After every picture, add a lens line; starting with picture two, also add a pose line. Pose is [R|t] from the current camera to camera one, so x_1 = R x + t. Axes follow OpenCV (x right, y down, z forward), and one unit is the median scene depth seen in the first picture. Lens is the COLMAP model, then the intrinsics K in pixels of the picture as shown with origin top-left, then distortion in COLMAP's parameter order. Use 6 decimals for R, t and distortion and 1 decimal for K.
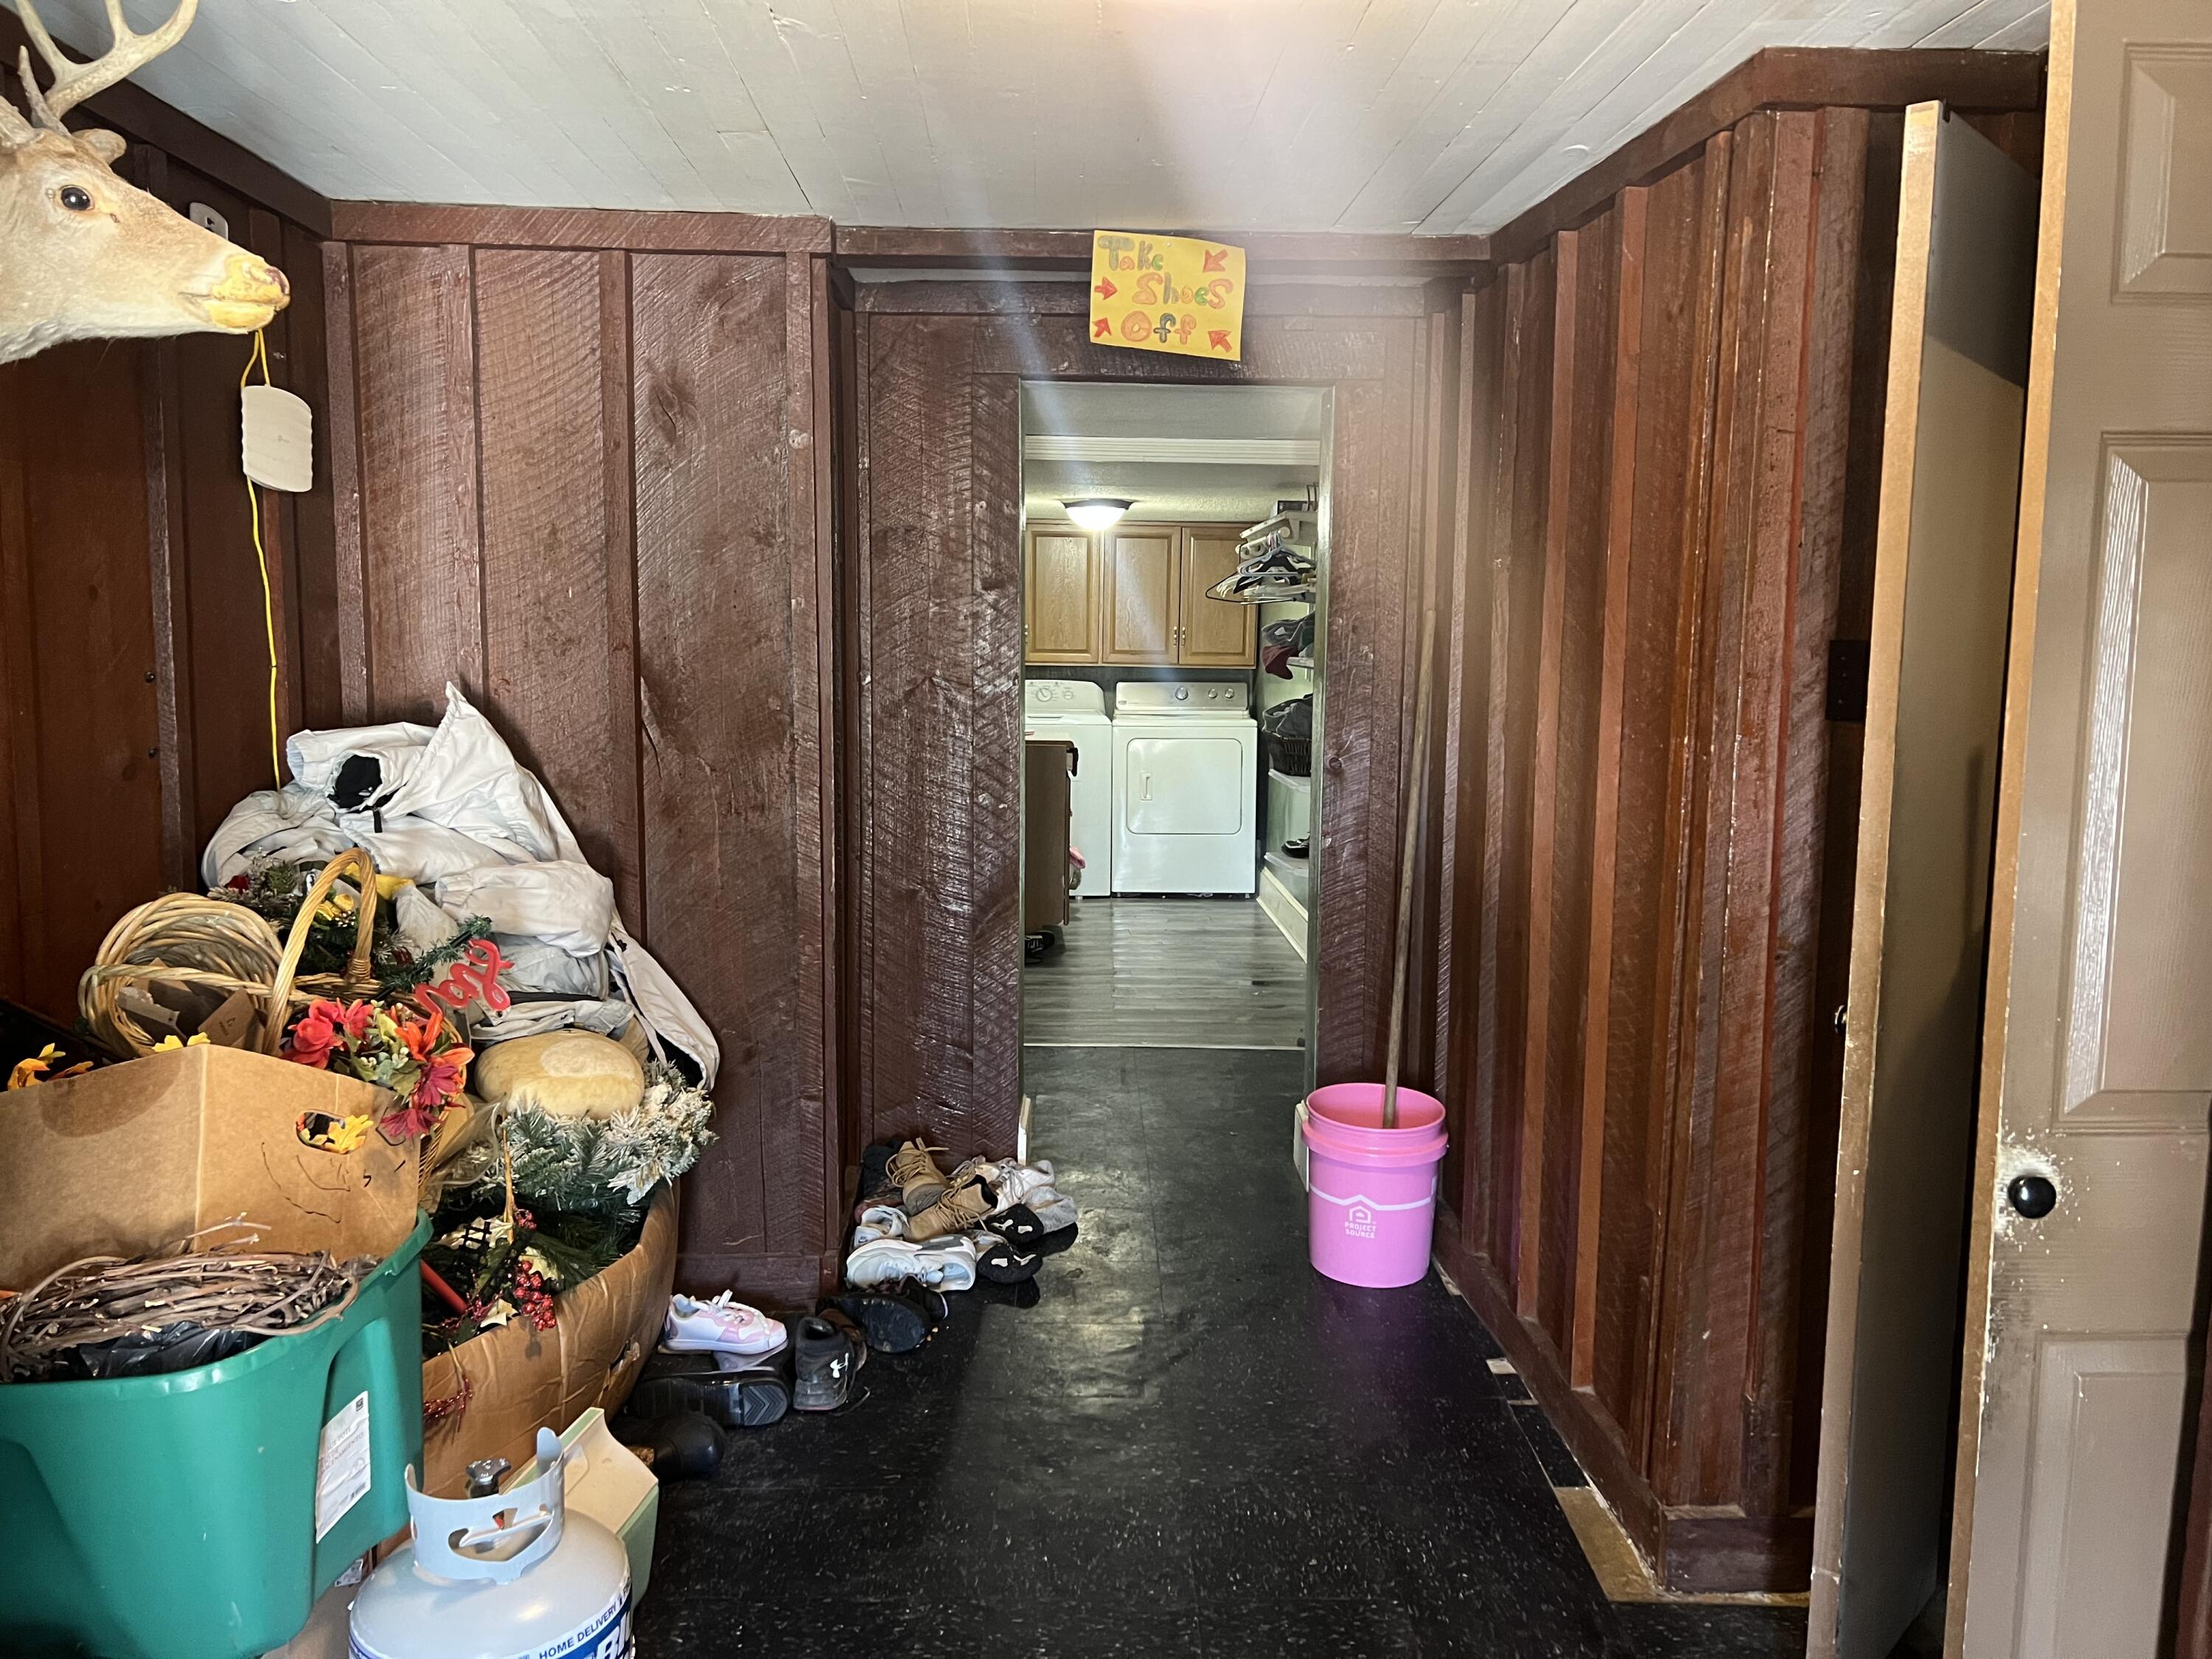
lens RADIAL K [[1699.4, 0, 1103.3], [0, 1699.4, 822.5], [0, 0, 1]] dist [0.009545, 0.001025]
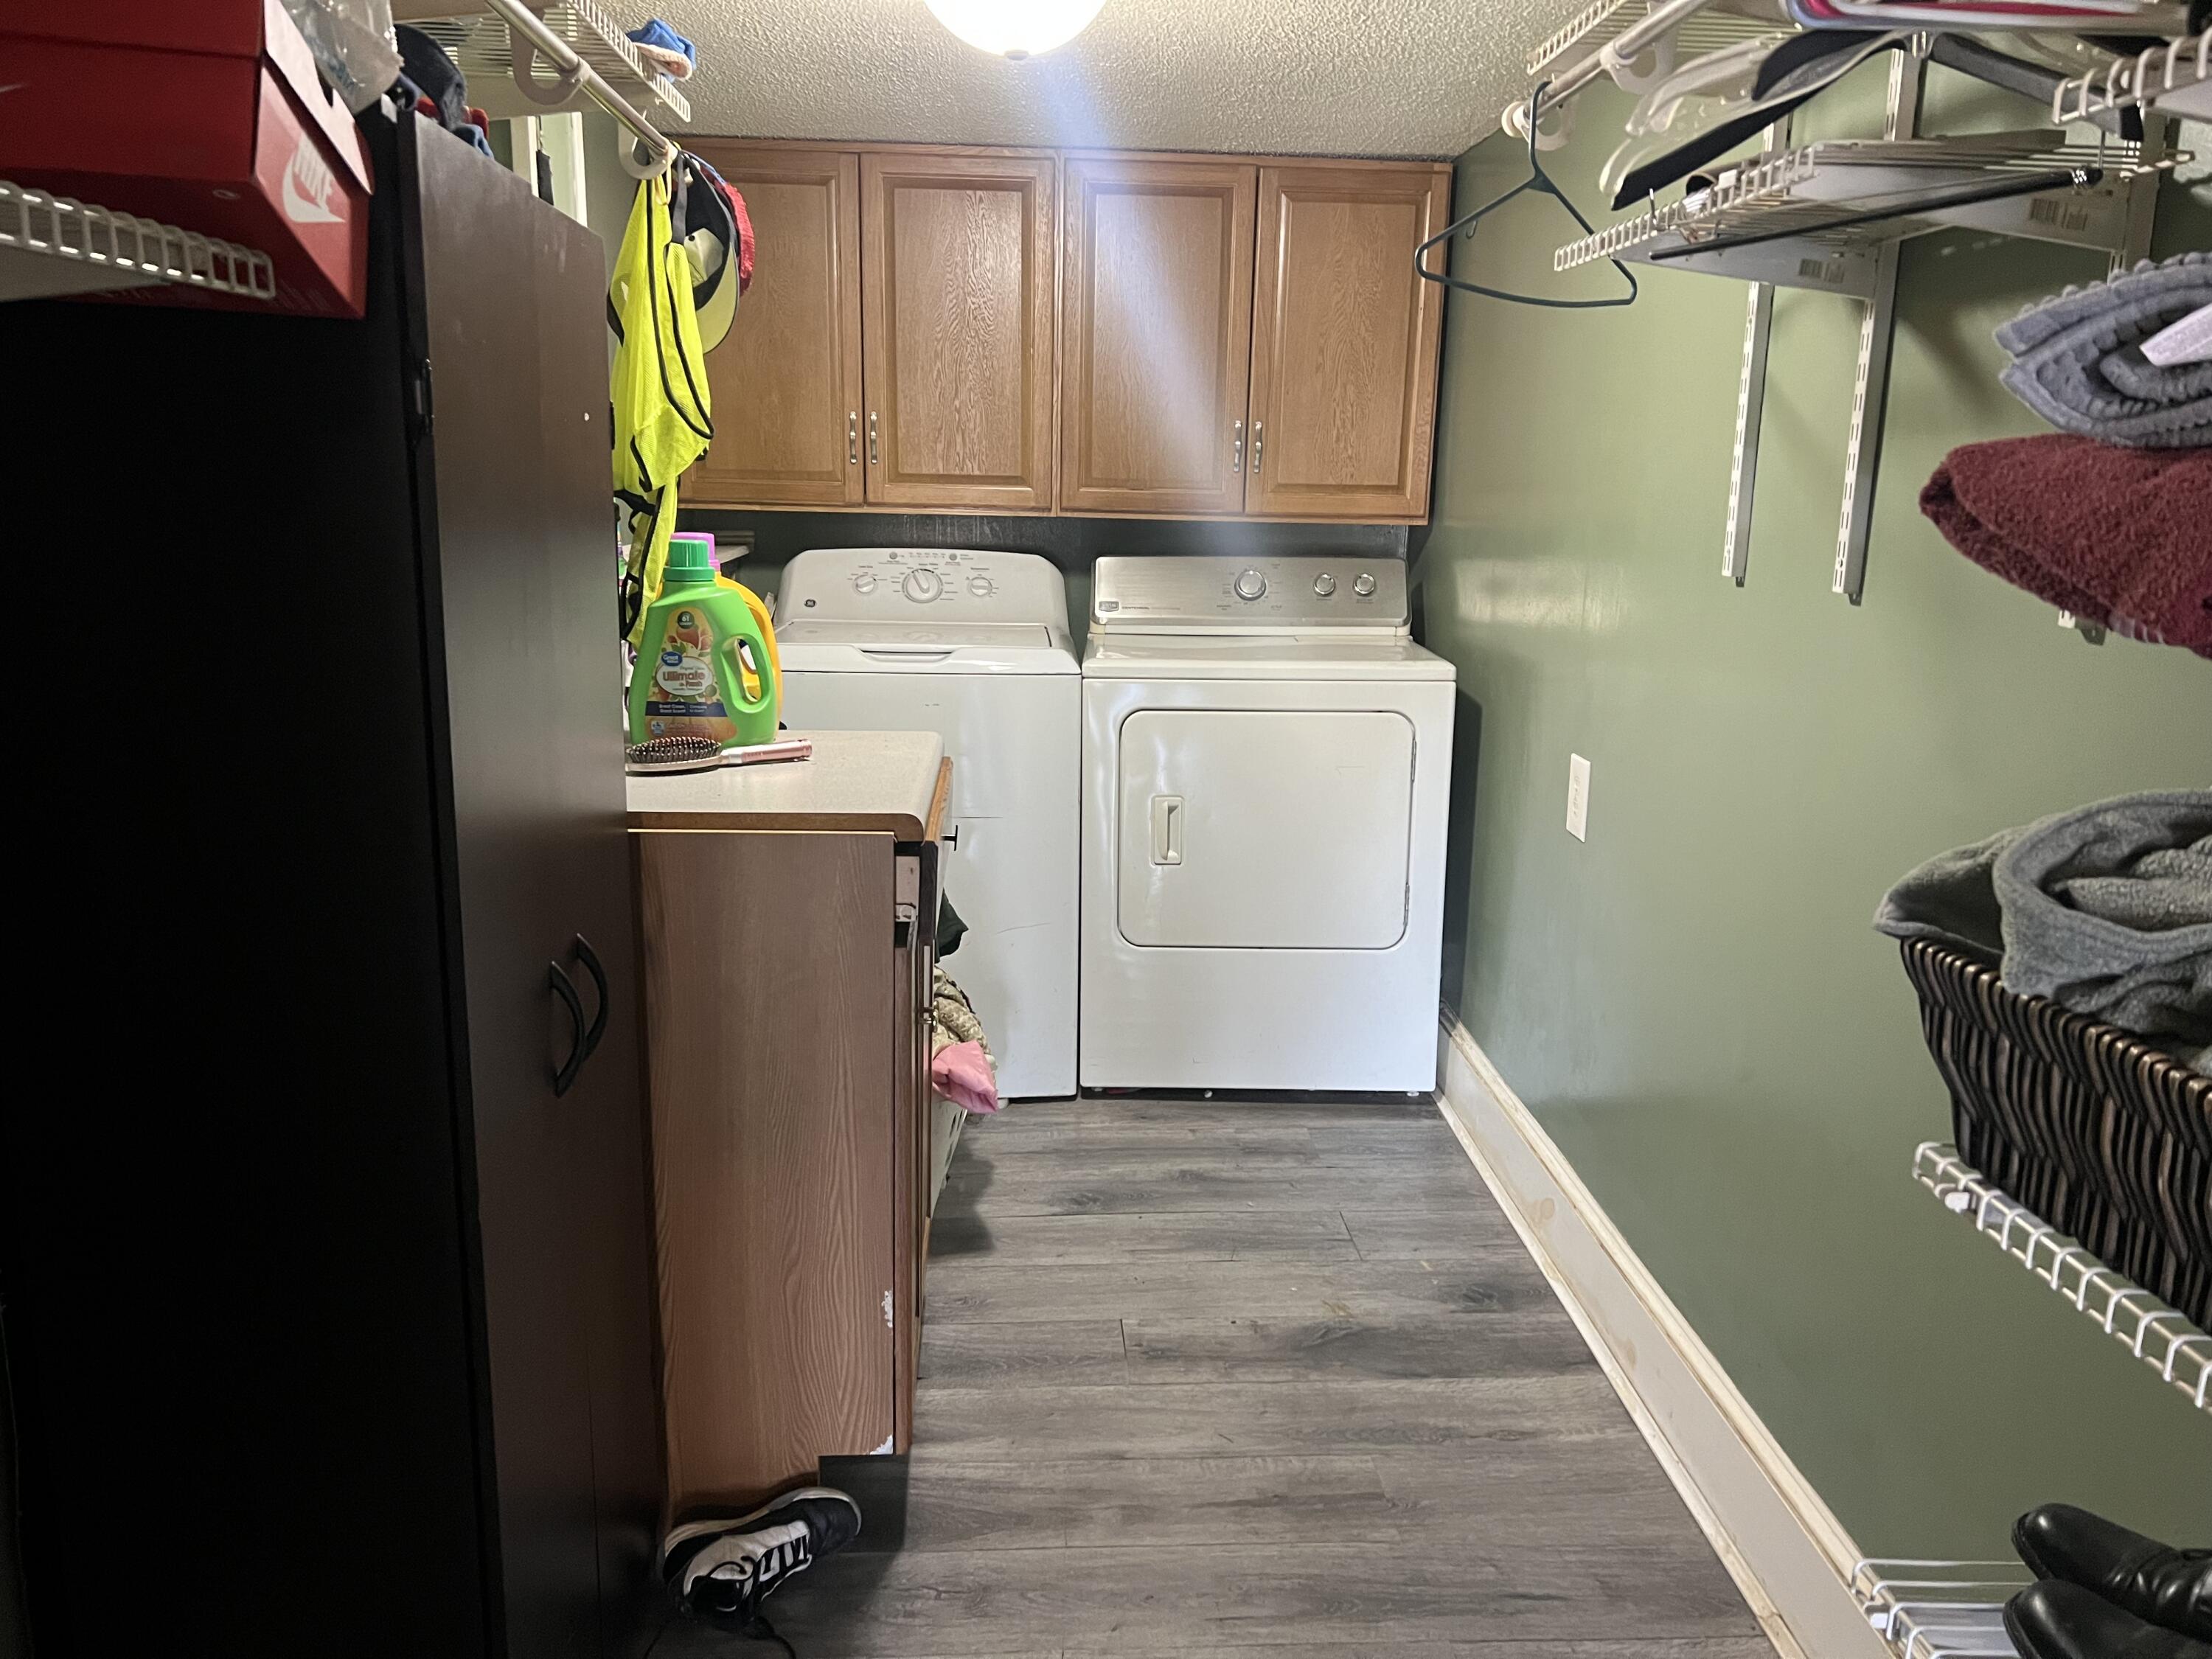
lens RADIAL K [[1699.4, 0, 1109.5], [0, 1699.4, 837.6], [0, 0, 1]] dist [0.009545, 0.001025]
pose [[0.999851, 0.005434, 0.016414, 0.005021], [-0.006941, 0.995627, 0.093164, -0.053449], [-0.015836, -0.093264, 0.995515, 0.587096]]
